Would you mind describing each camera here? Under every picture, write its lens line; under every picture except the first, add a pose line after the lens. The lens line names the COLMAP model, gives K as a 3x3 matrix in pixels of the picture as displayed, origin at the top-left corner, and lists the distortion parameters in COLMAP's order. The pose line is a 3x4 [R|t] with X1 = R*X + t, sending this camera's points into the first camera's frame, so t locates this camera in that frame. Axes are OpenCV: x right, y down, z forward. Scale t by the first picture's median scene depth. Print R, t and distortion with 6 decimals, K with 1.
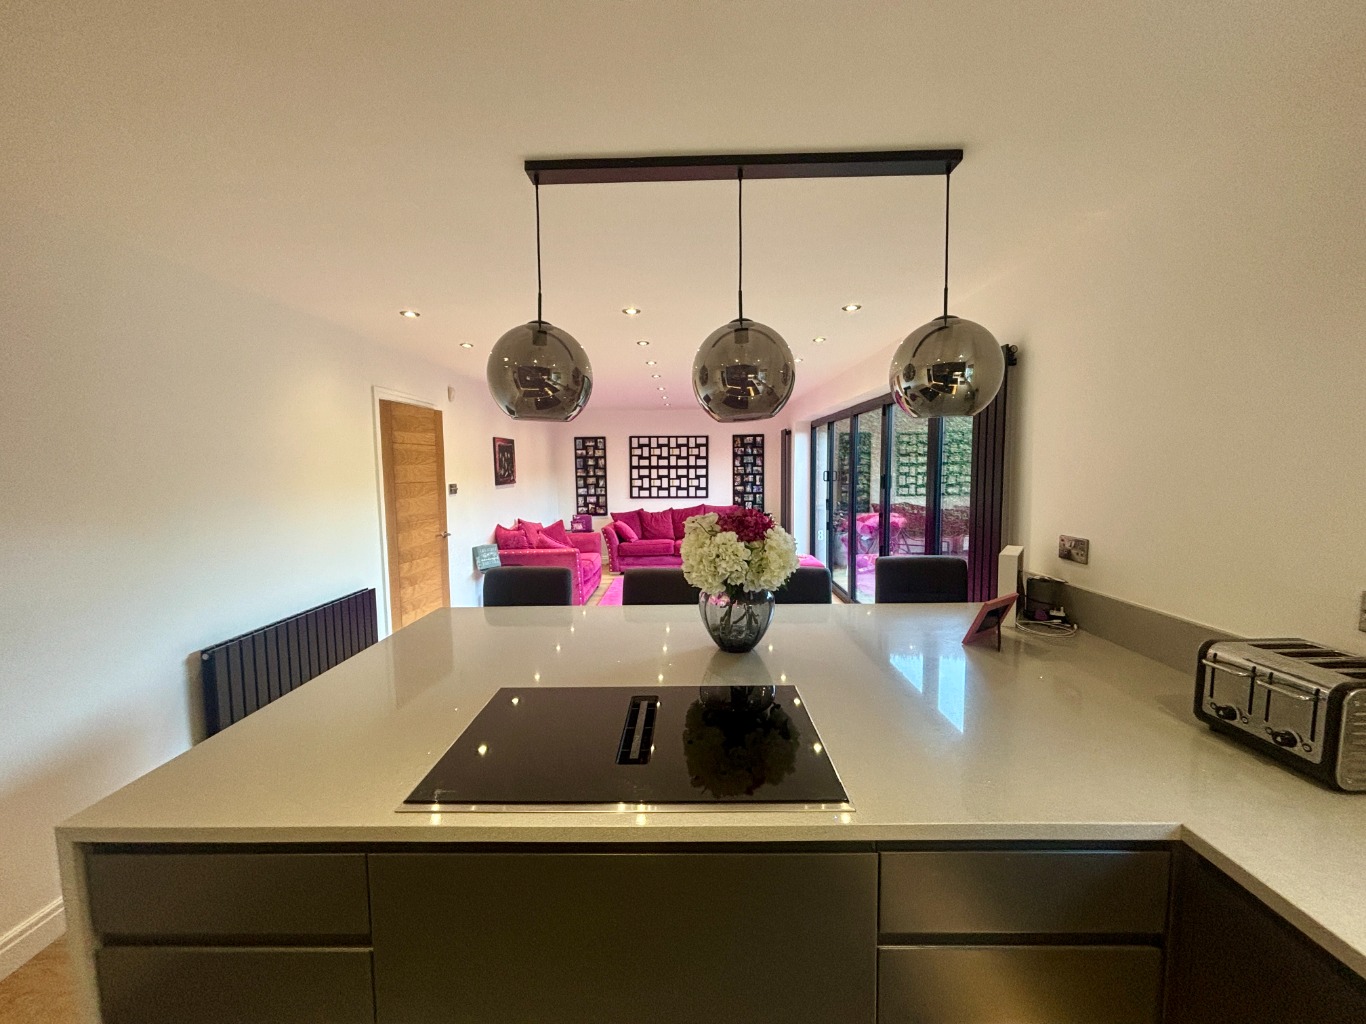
lens RADIAL K [[547.0, 0, 682.7], [0, 547.0, 510.9], [0, 0, 1]] dist [0.004417, 0.000968]
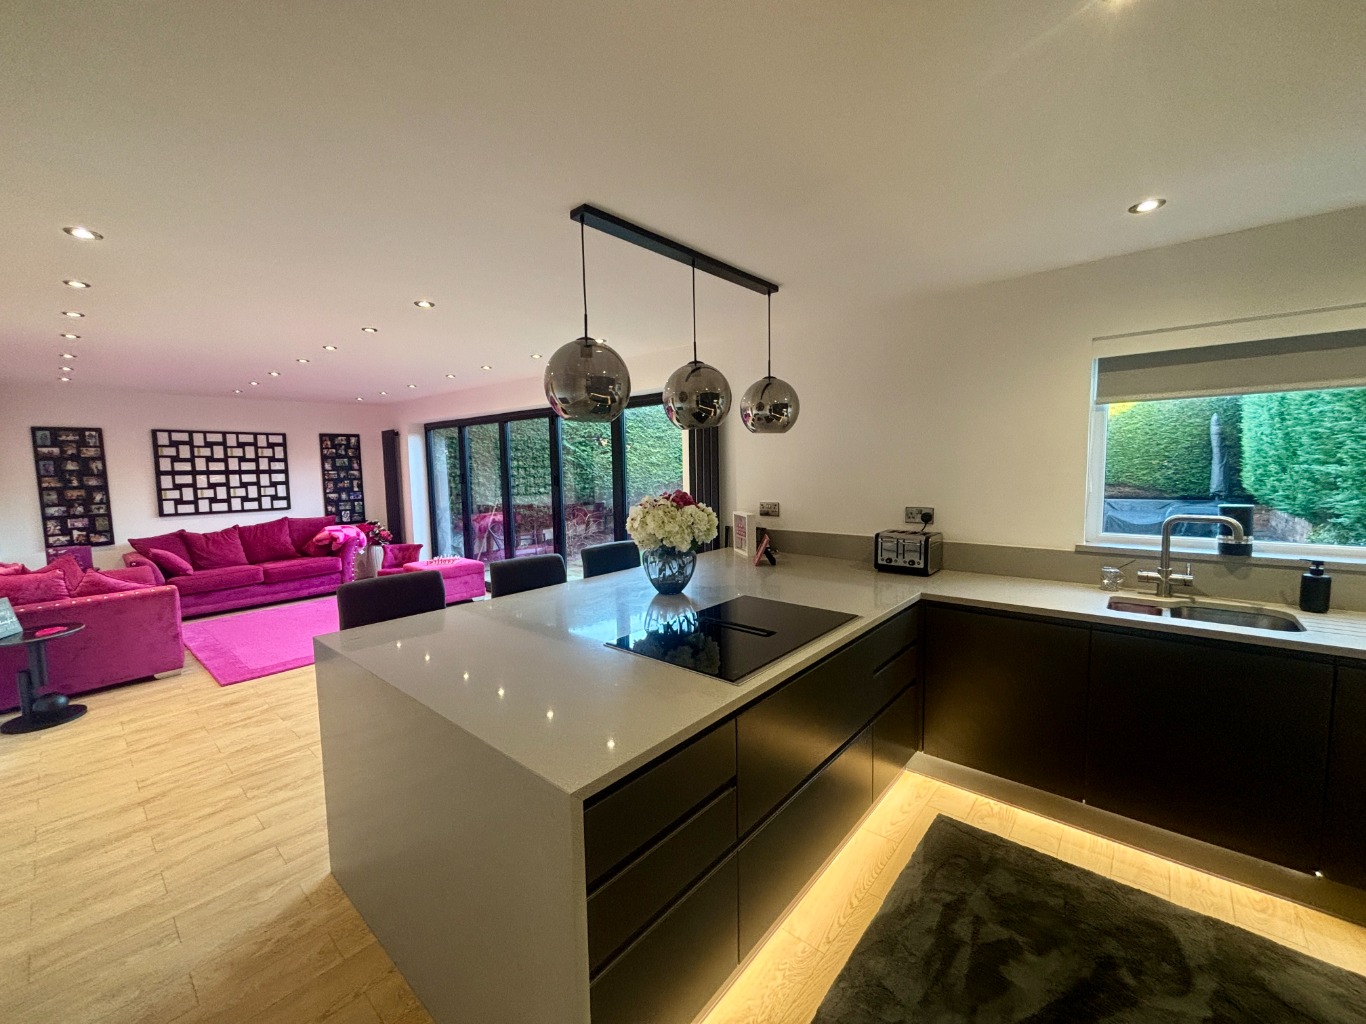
lens RADIAL K [[547.0, 0, 685.5], [0, 547.0, 514.5], [0, 0, 1]] dist [0.004417, 0.000968]
pose [[0.643205, -0.070836, 0.762410, -0.202168], [0.073904, 0.996806, 0.030265, 0.003091], [-0.762119, 0.036879, 0.646386, 0.015771]]
